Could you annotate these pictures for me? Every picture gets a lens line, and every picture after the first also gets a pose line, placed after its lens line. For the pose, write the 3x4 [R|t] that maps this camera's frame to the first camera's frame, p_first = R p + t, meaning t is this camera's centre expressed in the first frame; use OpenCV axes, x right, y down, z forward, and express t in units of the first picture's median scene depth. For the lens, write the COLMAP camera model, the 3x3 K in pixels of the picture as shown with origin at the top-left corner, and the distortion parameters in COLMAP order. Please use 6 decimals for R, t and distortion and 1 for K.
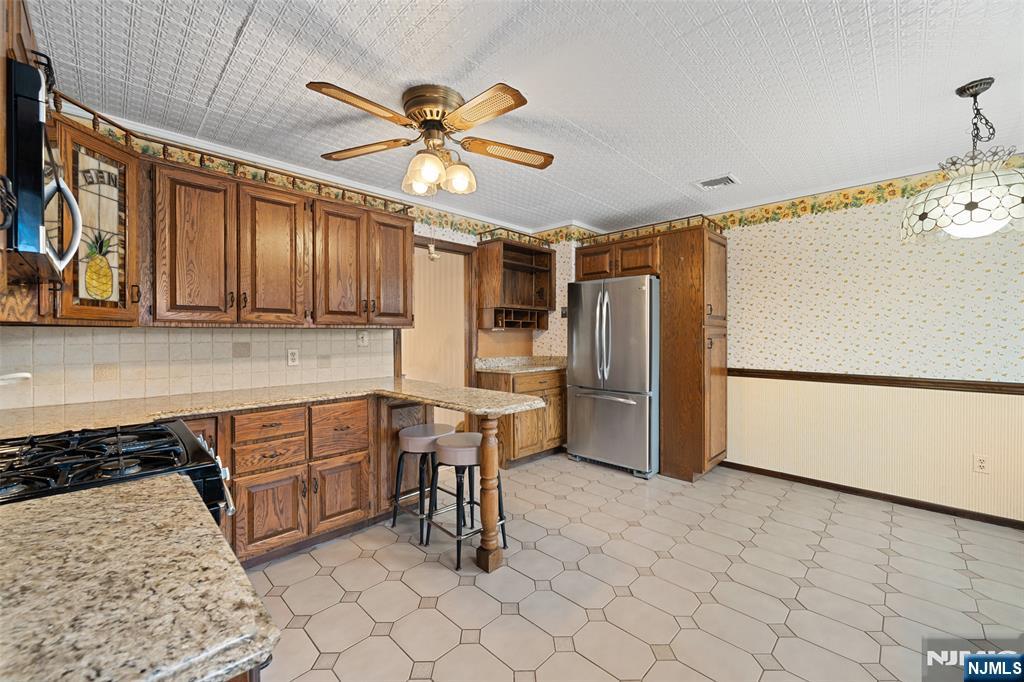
lens RADIAL K [[406.9, 0, 507.3], [0, 406.9, 335.5], [0, 0, 1]] dist [-0.001136, 0.000167]
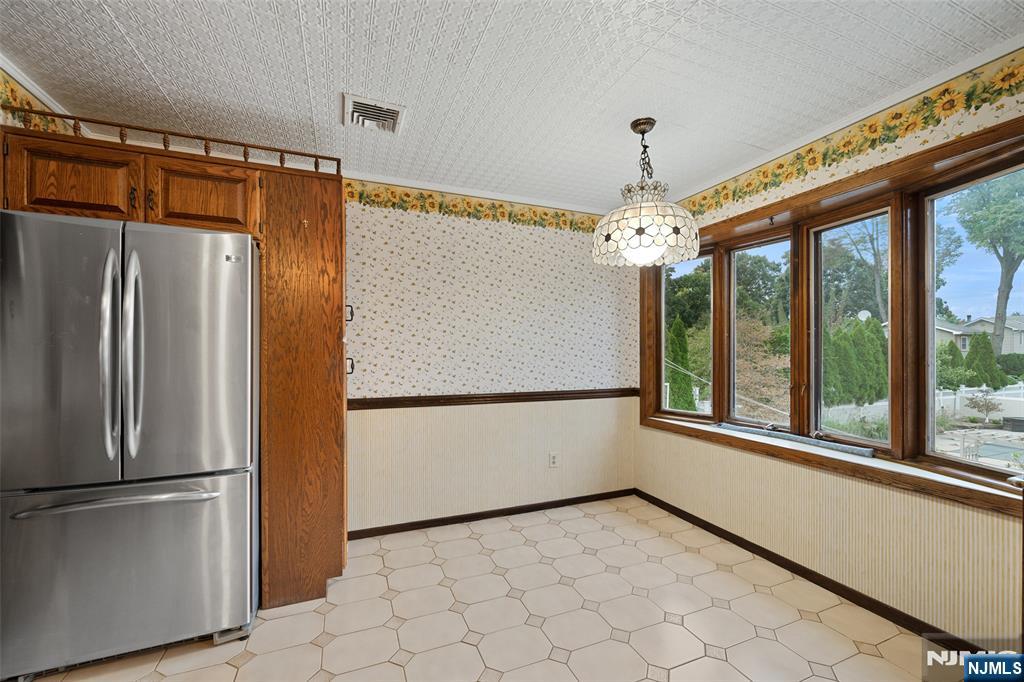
lens RADIAL K [[406.9, 0, 508.1], [0, 406.9, 351.8], [0, 0, 1]] dist [-0.001136, 0.000167]
pose [[0.393309, -0.000640, 0.919406, 0.005809], [-0.001894, 0.999997, 0.001506, -0.004226], [-0.919404, -0.002334, 0.393307, 0.509160]]
